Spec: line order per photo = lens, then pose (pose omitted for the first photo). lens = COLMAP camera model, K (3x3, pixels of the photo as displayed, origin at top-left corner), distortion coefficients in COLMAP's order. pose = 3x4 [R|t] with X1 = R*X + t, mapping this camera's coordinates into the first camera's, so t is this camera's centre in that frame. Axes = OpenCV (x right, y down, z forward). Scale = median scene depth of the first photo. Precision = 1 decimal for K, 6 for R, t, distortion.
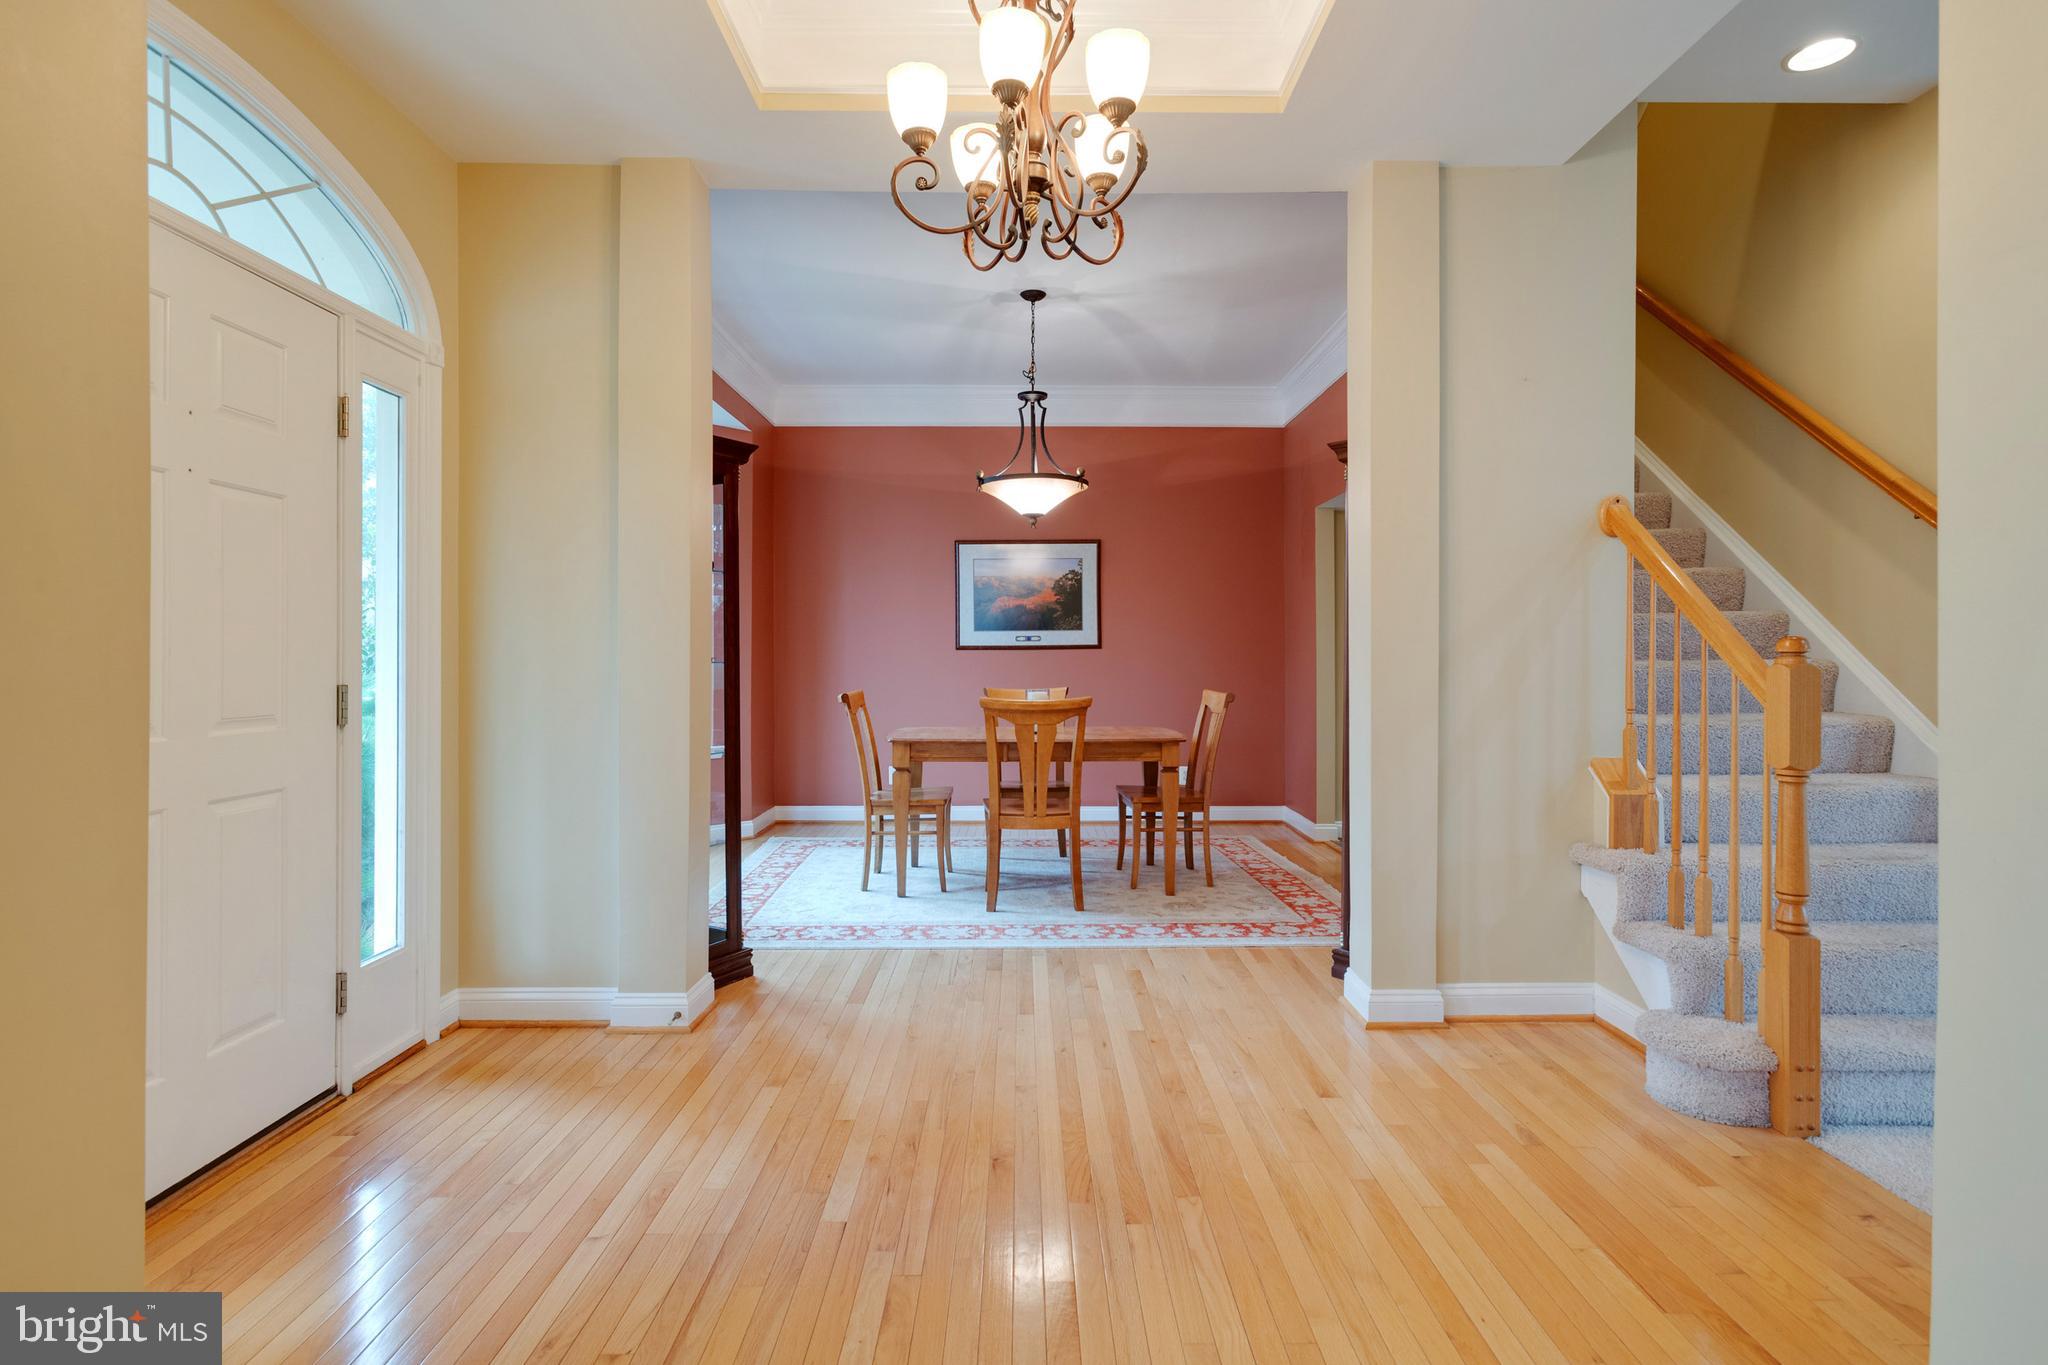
lens RADIAL K [[964.8, 0, 1021.9], [0, 964.8, 662.0], [0, 0, 1]] dist [0.000245, 0.001545]
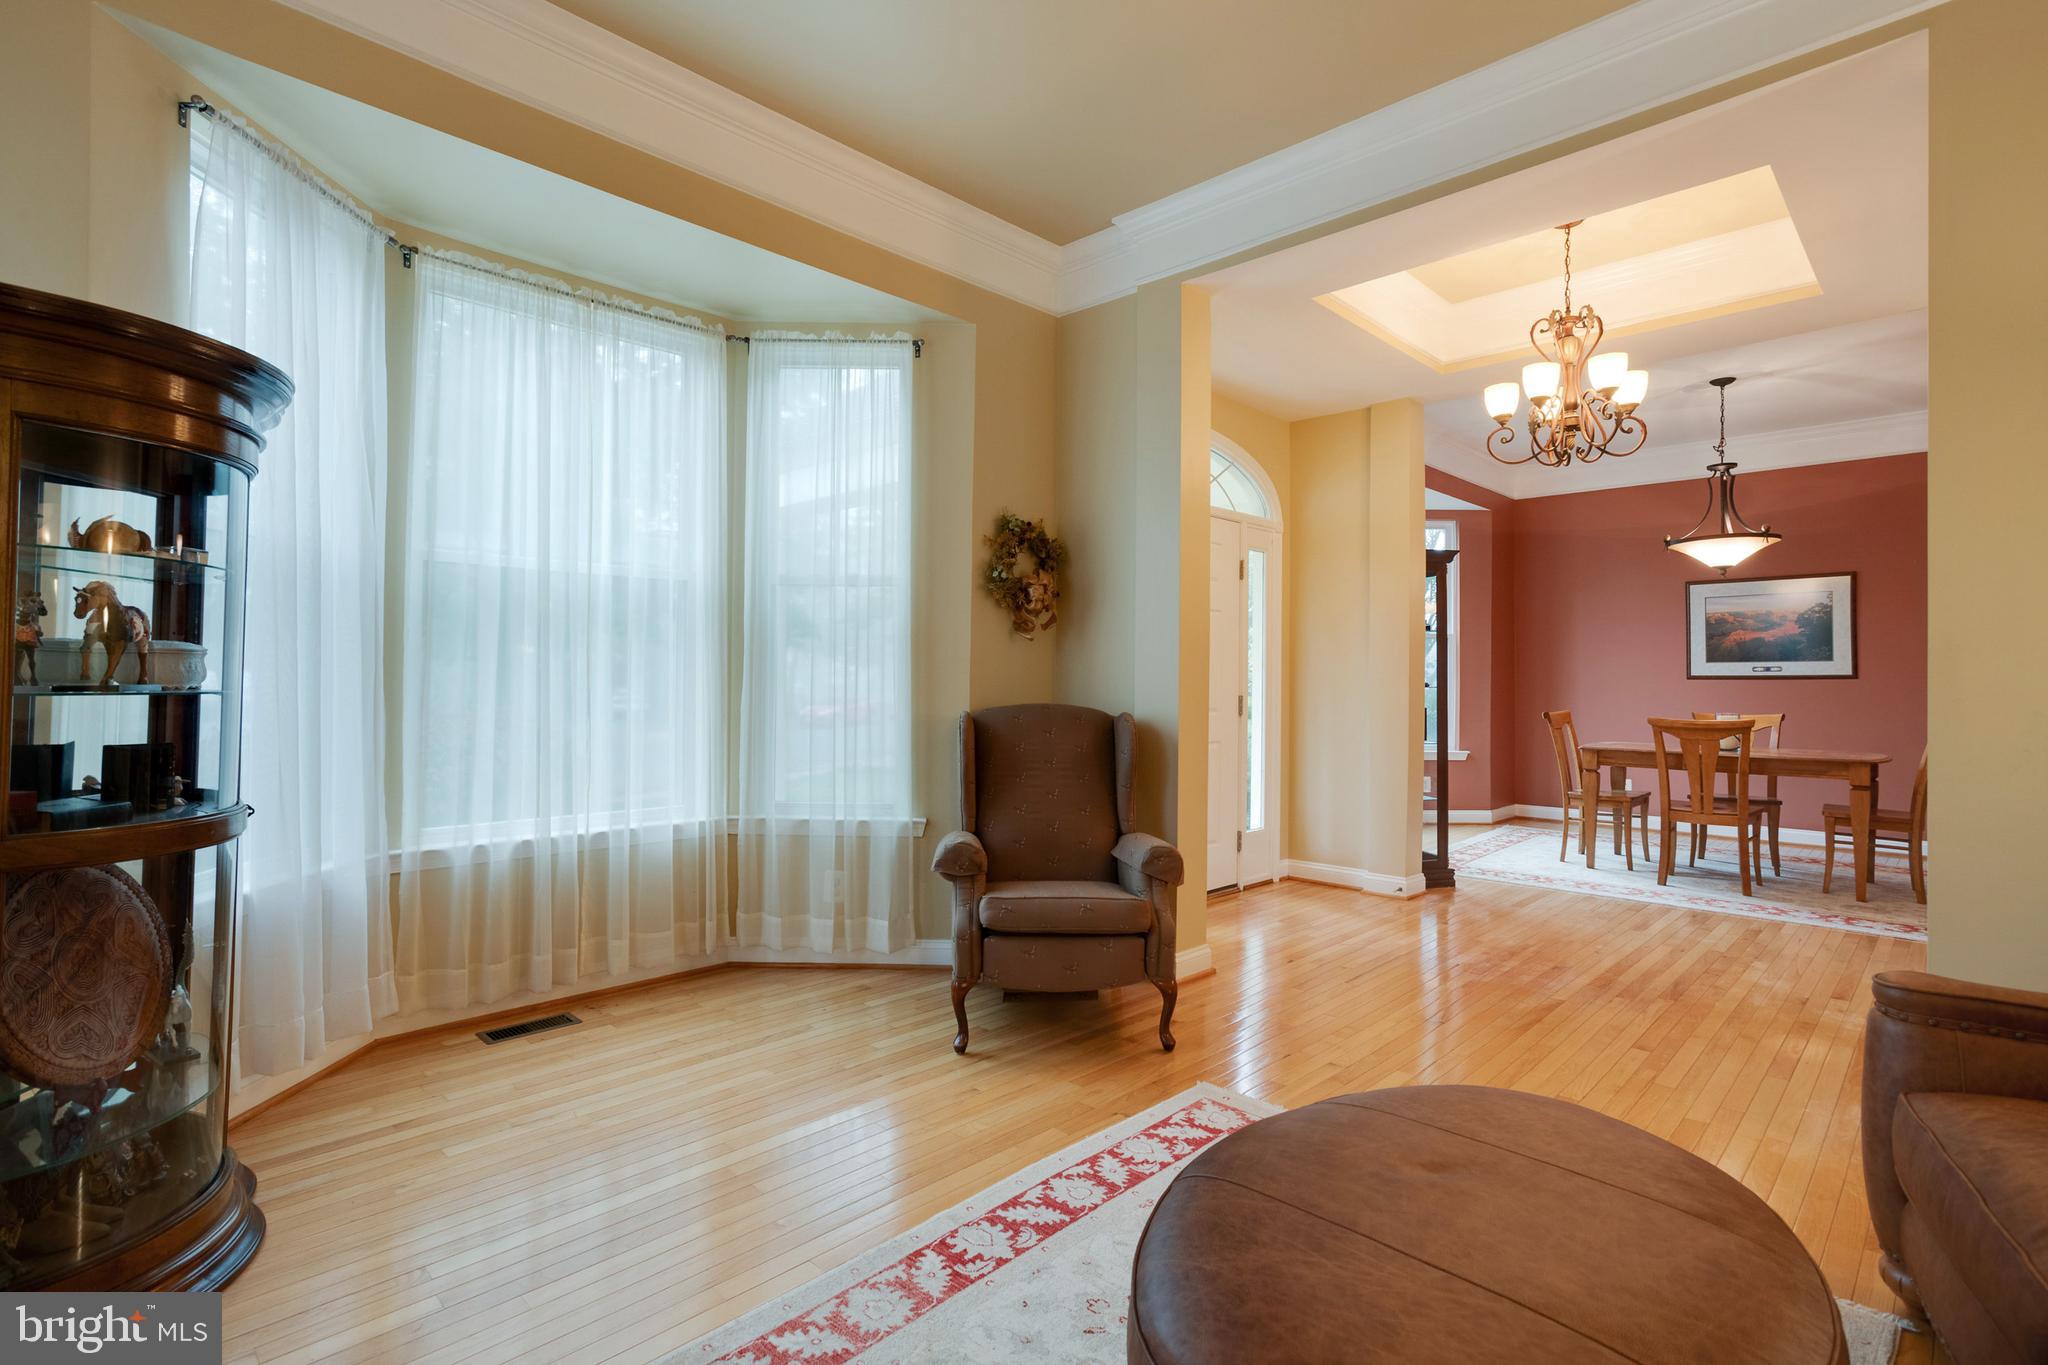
lens RADIAL K [[981.8, 0, 1033.8], [0, 981.8, 673.6], [0, 0, 1]] dist [0.001947, 0.000924]
pose [[0.709337, -0.001518, -0.704868, 0.302642], [-0.010133, 0.999872, -0.012350, 0.003388], [0.704796, 0.015903, 0.709231, -0.521181]]
